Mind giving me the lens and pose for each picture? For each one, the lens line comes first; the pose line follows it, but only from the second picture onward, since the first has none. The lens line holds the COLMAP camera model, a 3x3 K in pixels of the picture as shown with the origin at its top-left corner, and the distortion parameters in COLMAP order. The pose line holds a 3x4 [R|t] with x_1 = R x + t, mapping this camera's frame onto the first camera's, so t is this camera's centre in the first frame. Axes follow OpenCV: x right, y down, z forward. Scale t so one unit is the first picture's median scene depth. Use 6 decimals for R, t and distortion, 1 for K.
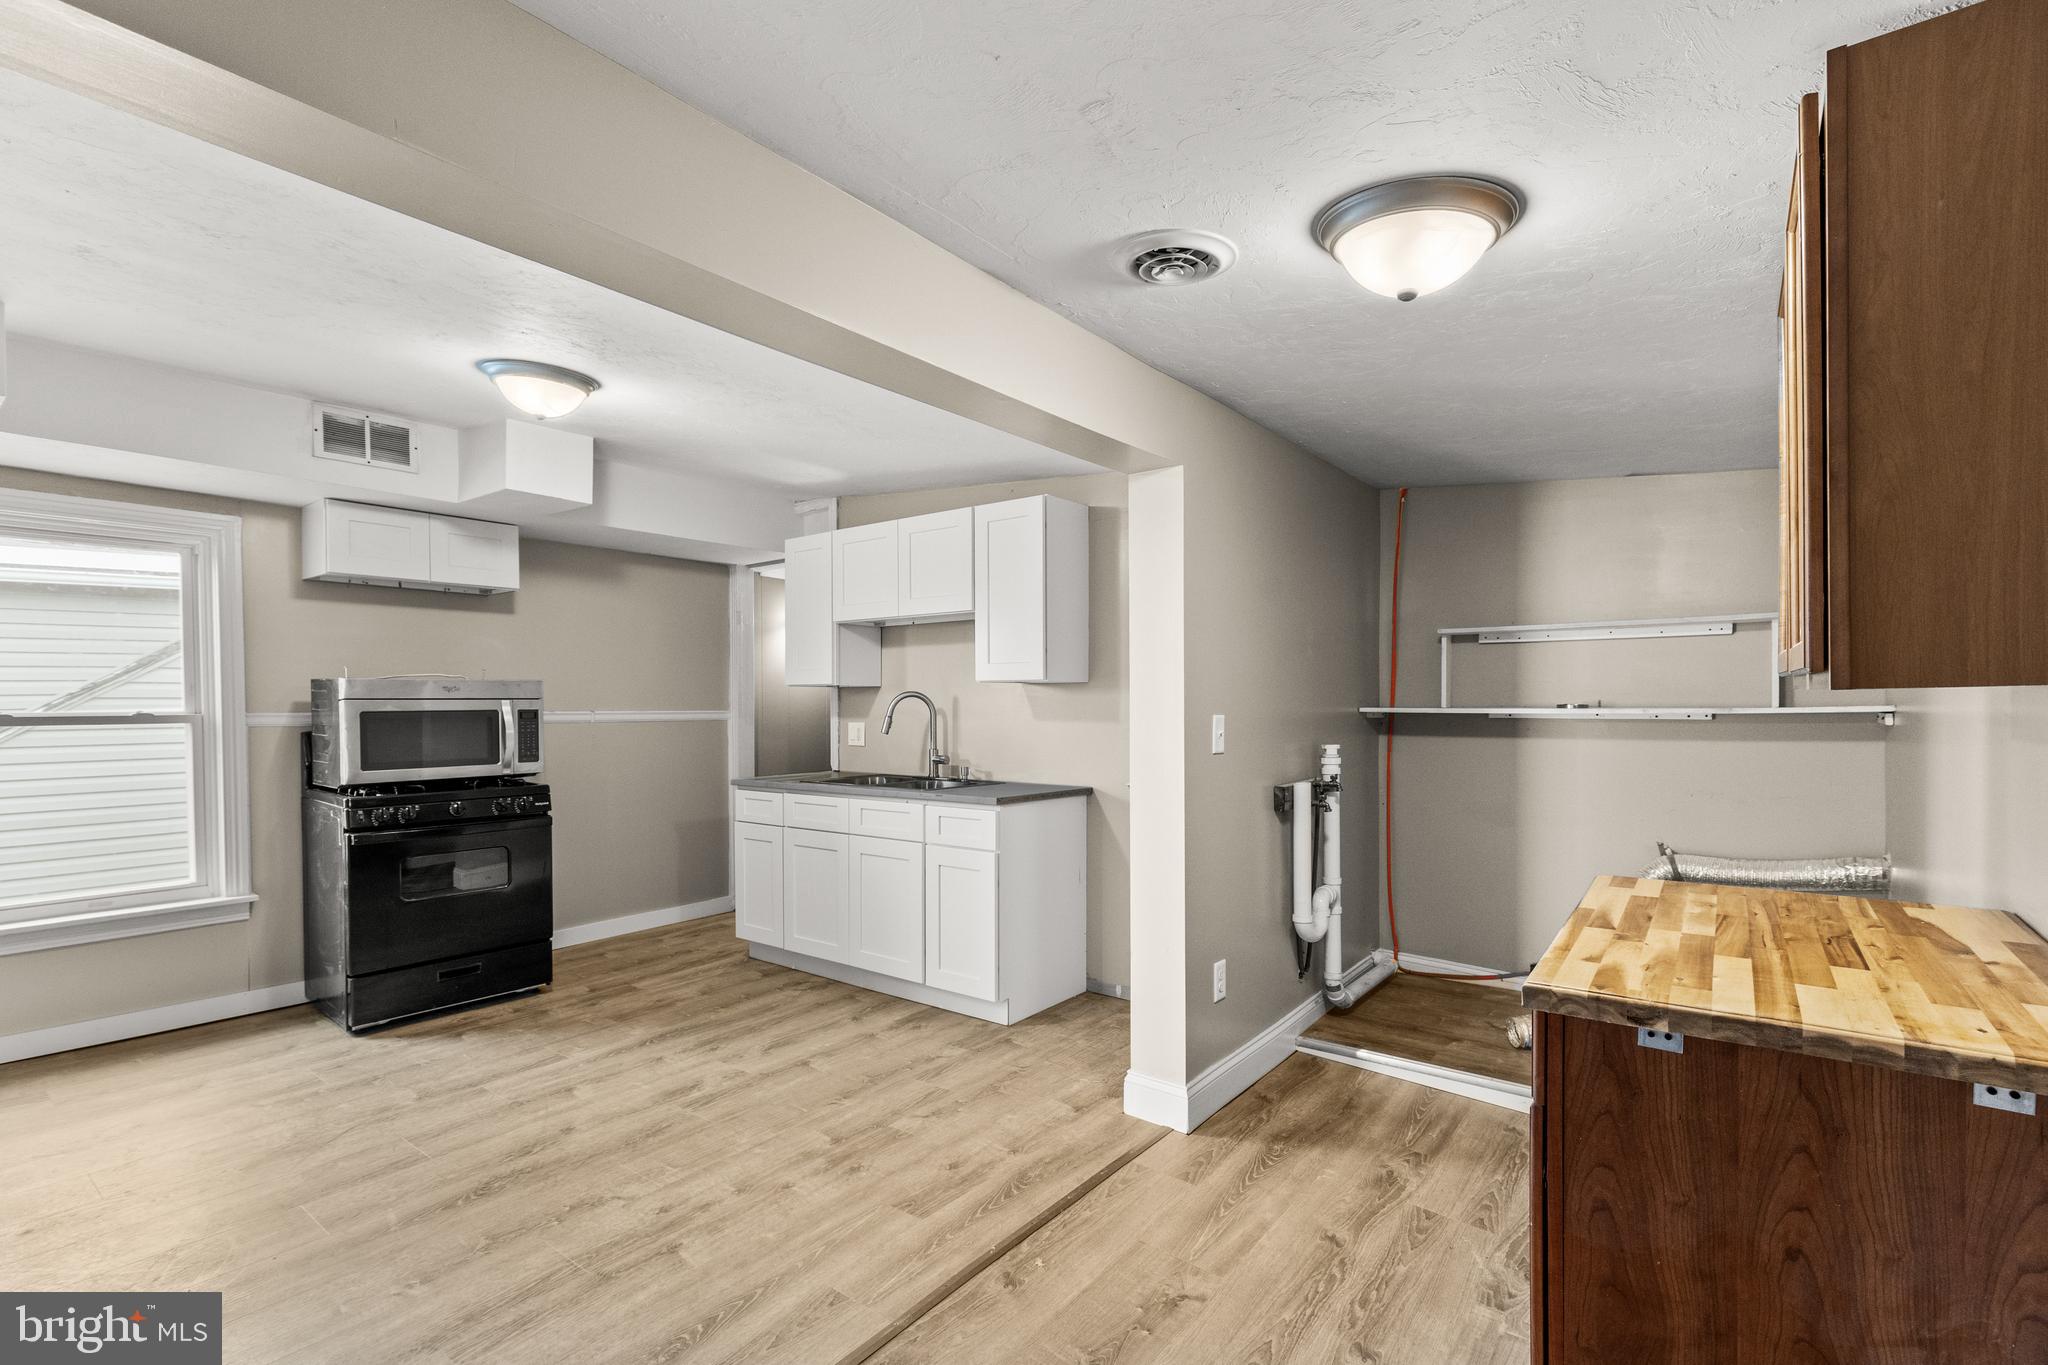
lens RADIAL K [[928.0, 0, 1013.4], [0, 928.0, 690.7], [0, 0, 1]] dist [0.003355, 0.000043]
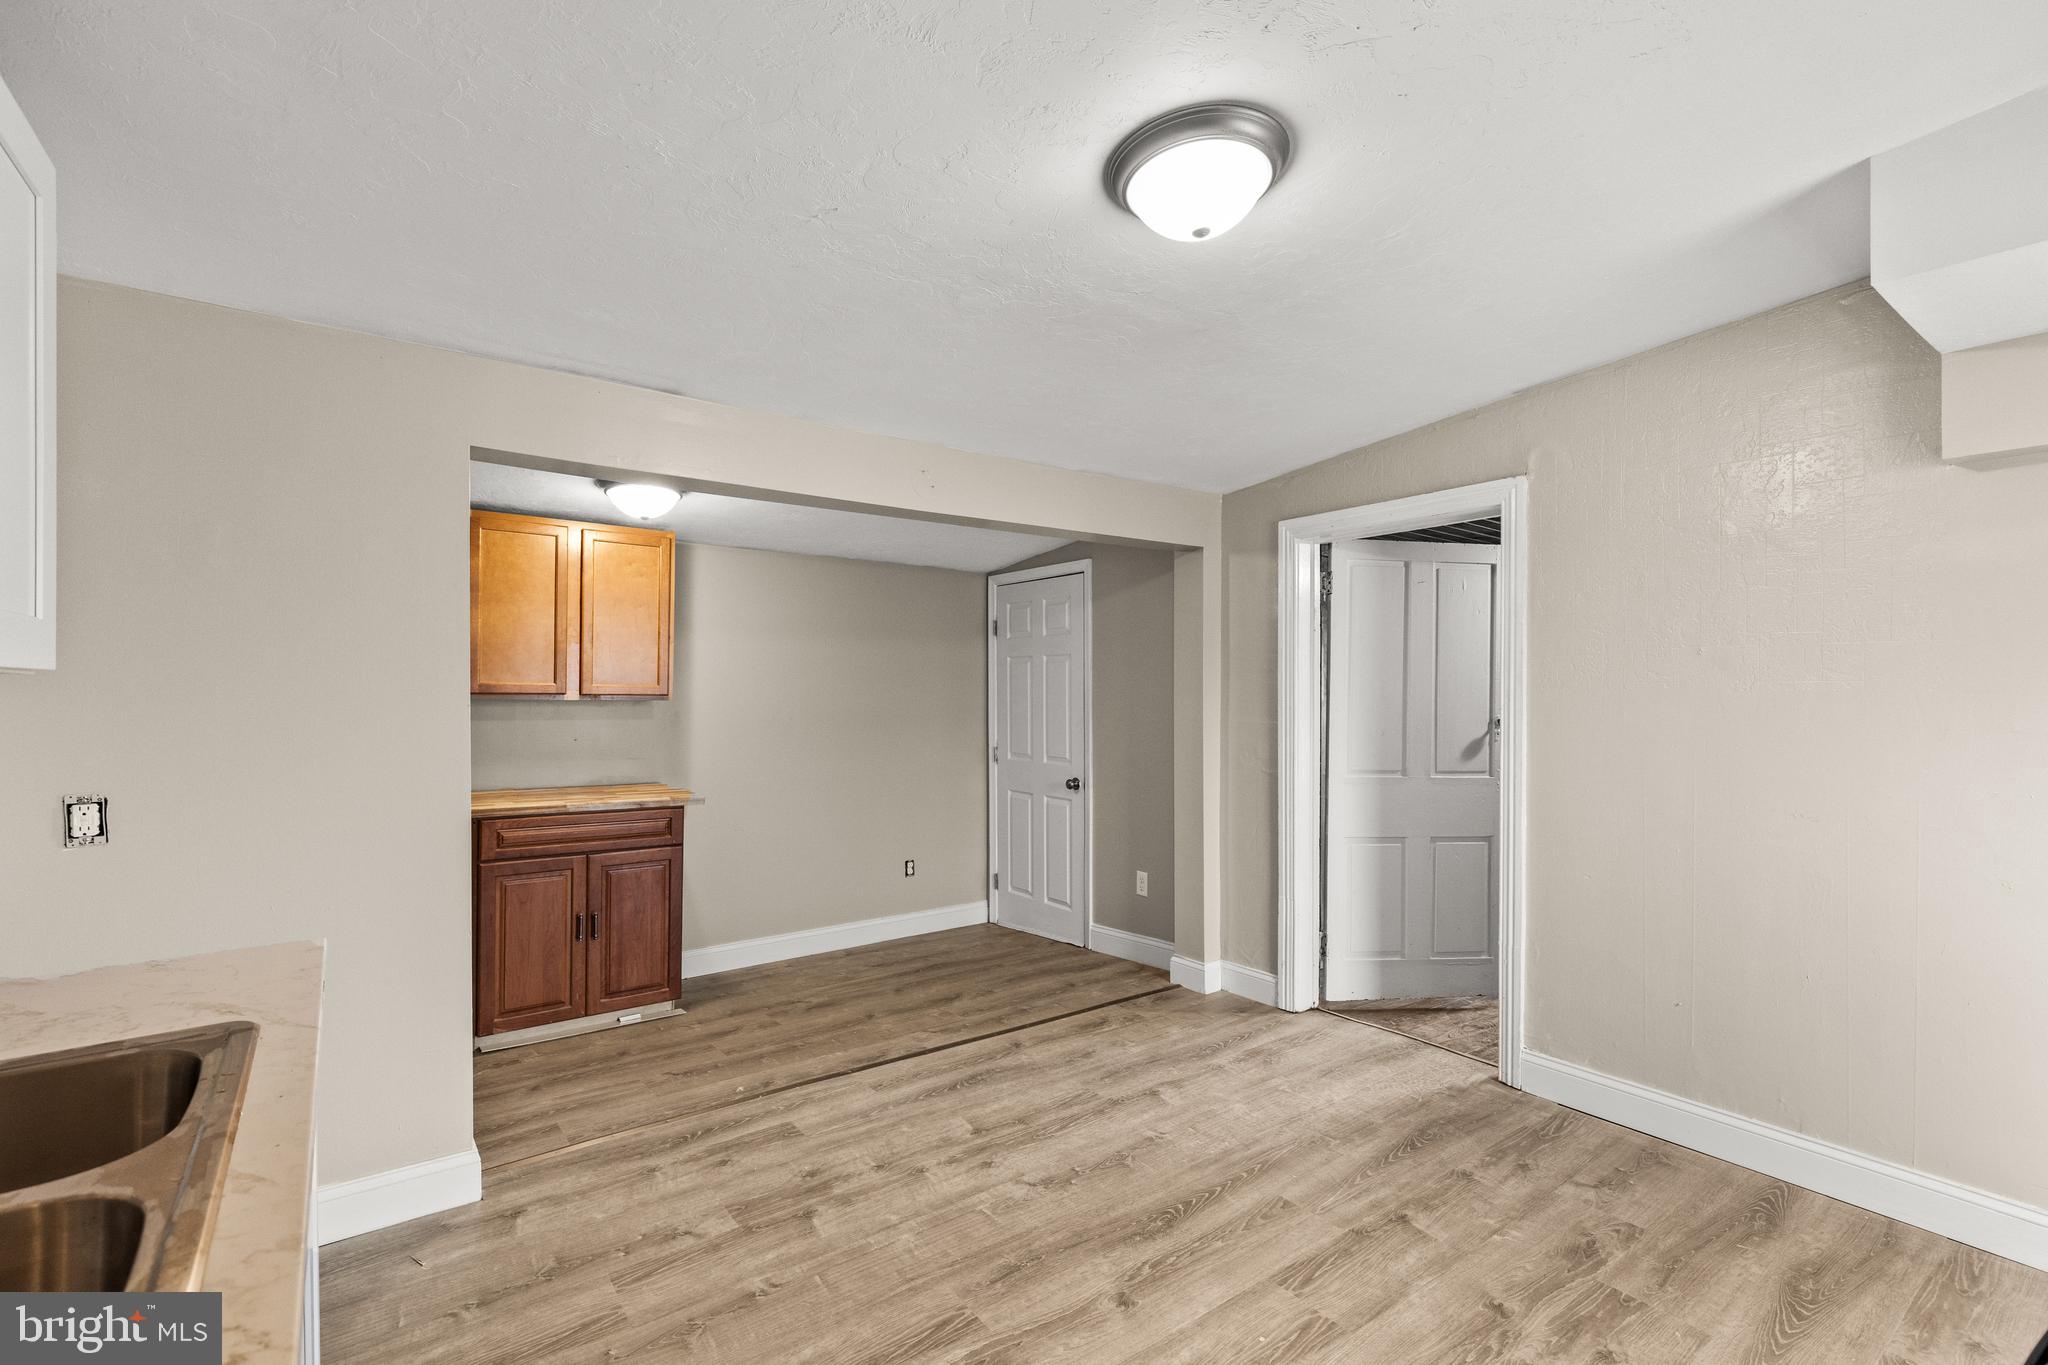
lens RADIAL K [[928.0, 0, 1013.4], [0, 928.0, 690.7], [0, 0, 1]] dist [0.003355, 0.000043]
pose [[-0.961871, 0.003949, 0.273476, -0.649958], [0.001143, 0.999945, -0.010420, -0.000482], [-0.273502, -0.009710, -0.961822, 1.885645]]
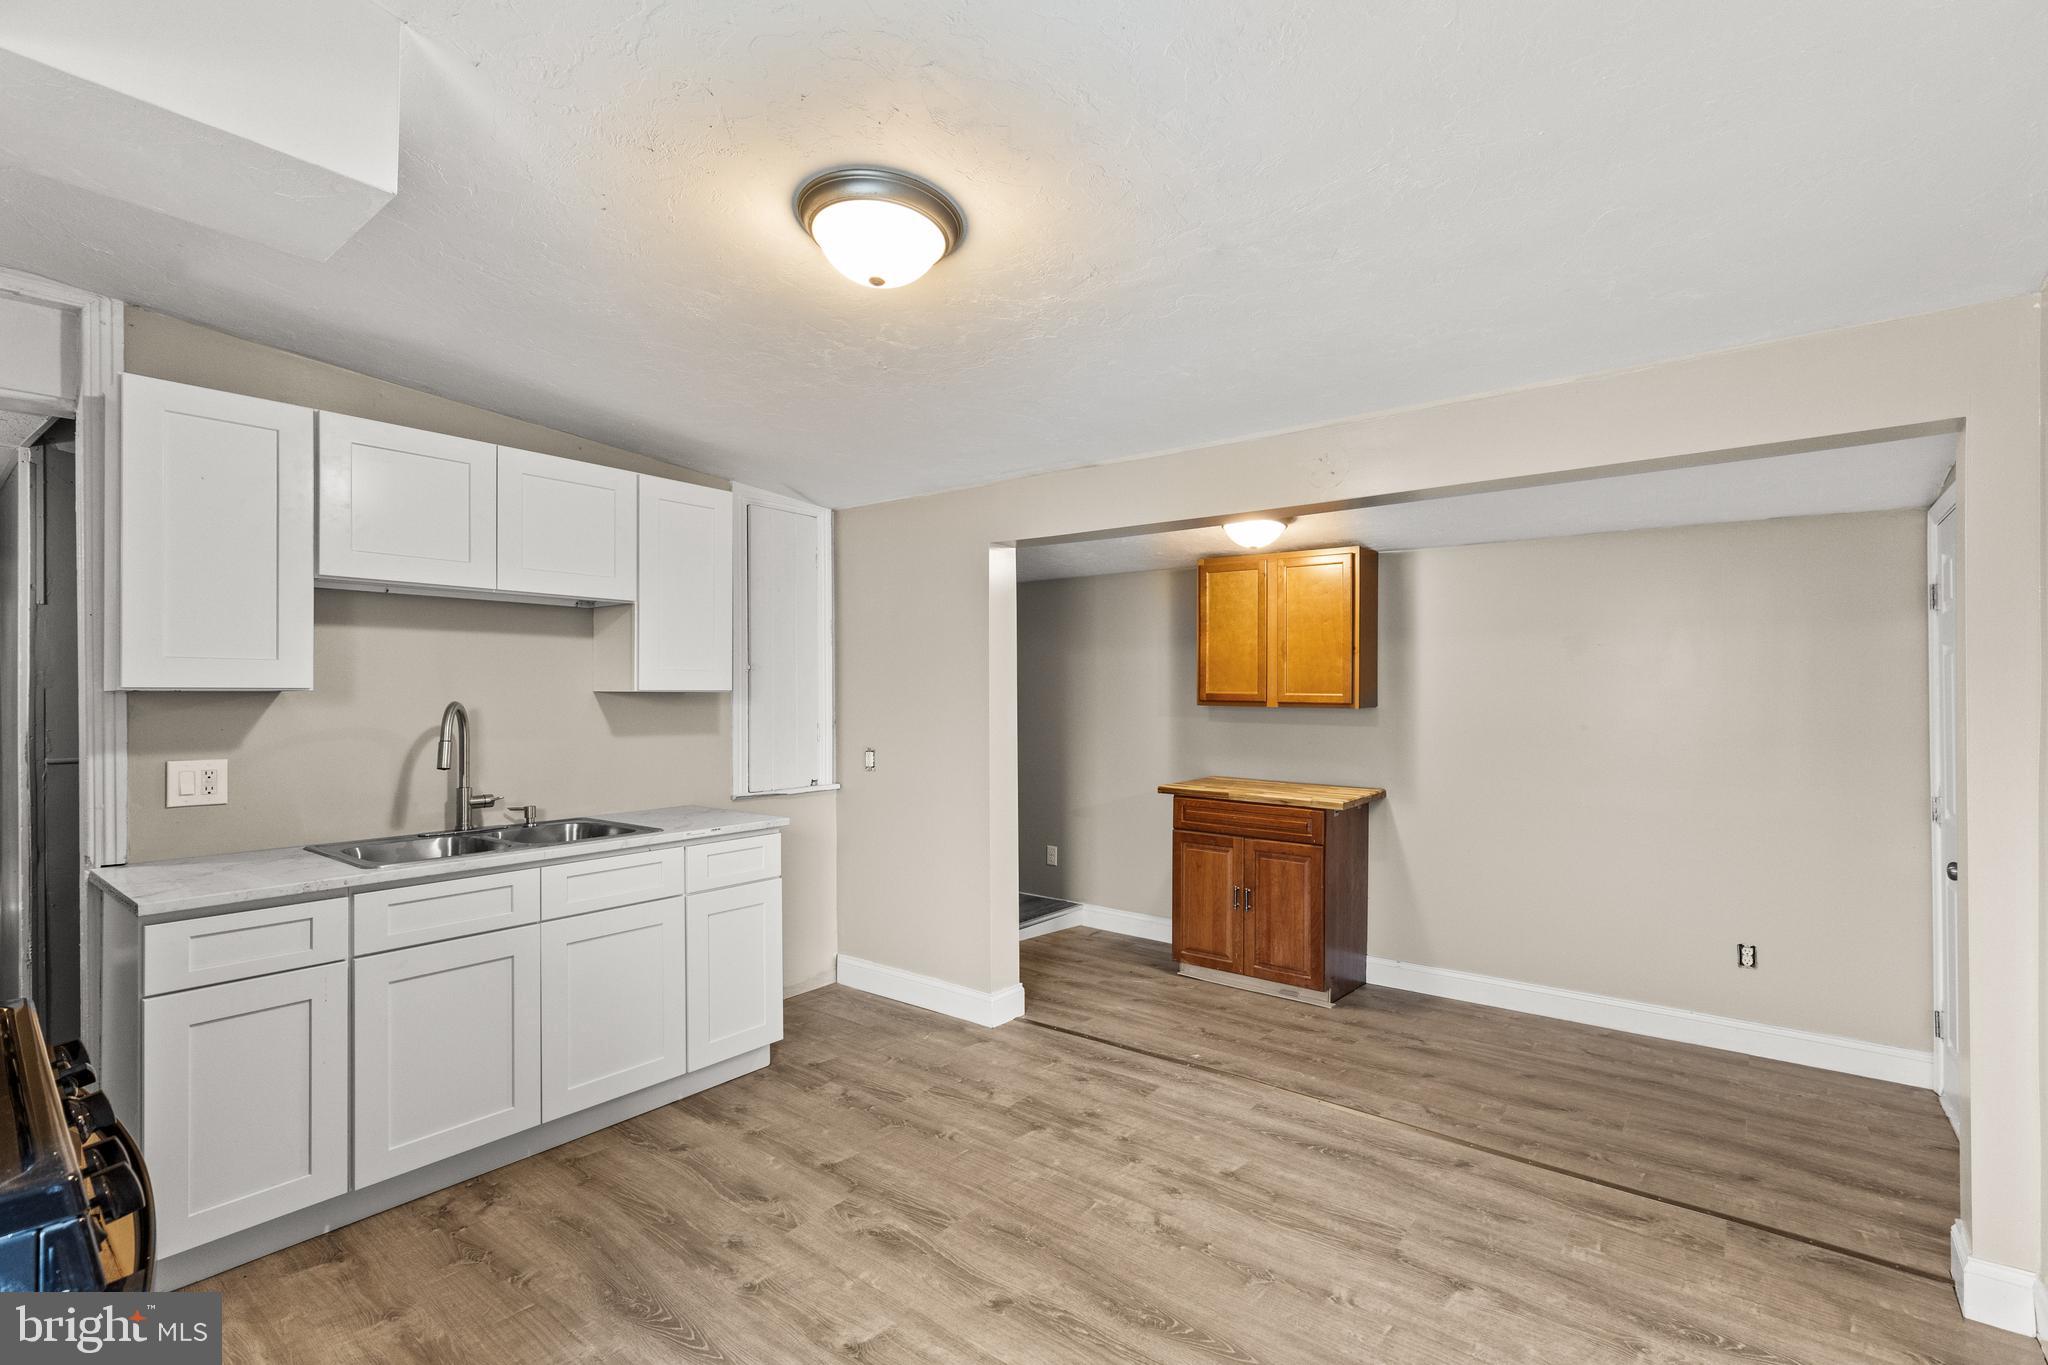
lens RADIAL K [[928.0, 0, 1013.4], [0, 928.0, 690.7], [0, 0, 1]] dist [0.003355, 0.000043]
pose [[0.010539, 0.007805, 0.999914, -1.332979], [-0.014479, 0.999866, -0.007652, -0.012659], [-0.999840, -0.014397, 0.010650, 1.075558]]
